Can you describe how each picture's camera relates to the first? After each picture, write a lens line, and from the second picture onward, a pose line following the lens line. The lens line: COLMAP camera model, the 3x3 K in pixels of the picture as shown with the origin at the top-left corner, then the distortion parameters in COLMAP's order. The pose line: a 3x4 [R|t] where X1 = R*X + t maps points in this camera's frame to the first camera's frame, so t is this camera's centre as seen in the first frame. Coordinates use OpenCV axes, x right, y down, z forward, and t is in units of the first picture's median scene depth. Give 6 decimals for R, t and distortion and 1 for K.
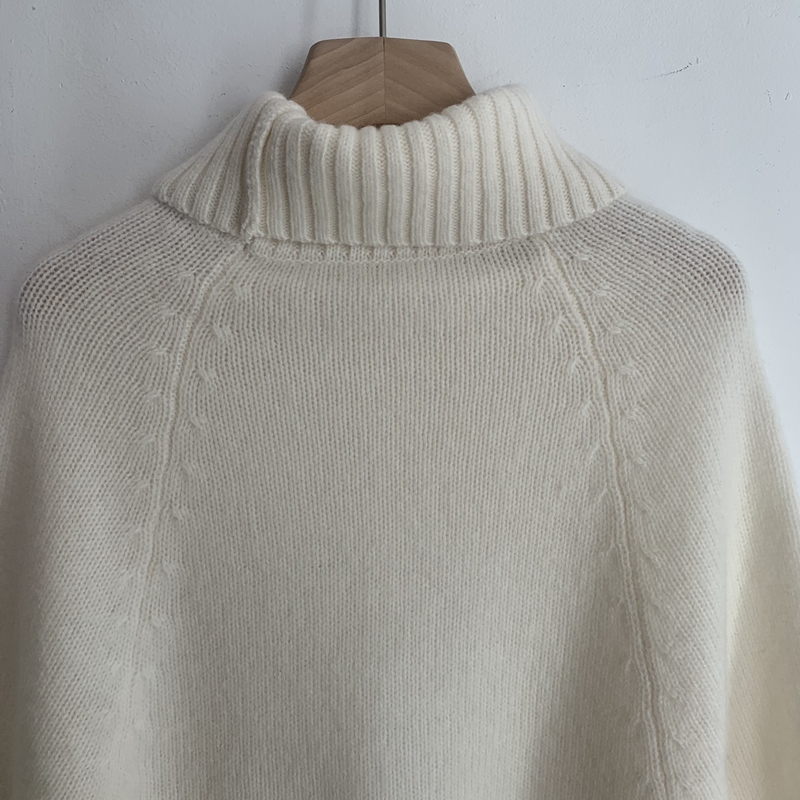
lens RADIAL K [[908.9, 0, 401.5], [0, 908.9, 321.6], [0, 0, 1]] dist [0.109175, -0.180416]
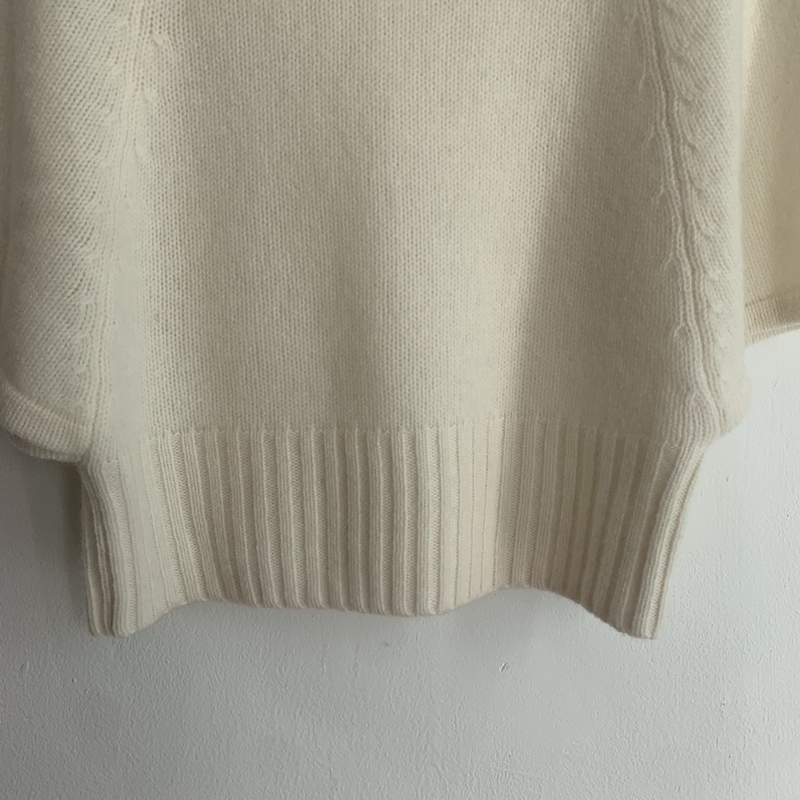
lens RADIAL K [[908.9, 0, 401.5], [0, 908.9, 321.6], [0, 0, 1]] dist [0.109175, -0.180416]
pose [[0.999640, -0.007615, 0.025720, -0.038394], [0.007525, 0.999965, 0.003559, 0.639204], [-0.025747, -0.003364, 0.999663, 0.028072]]
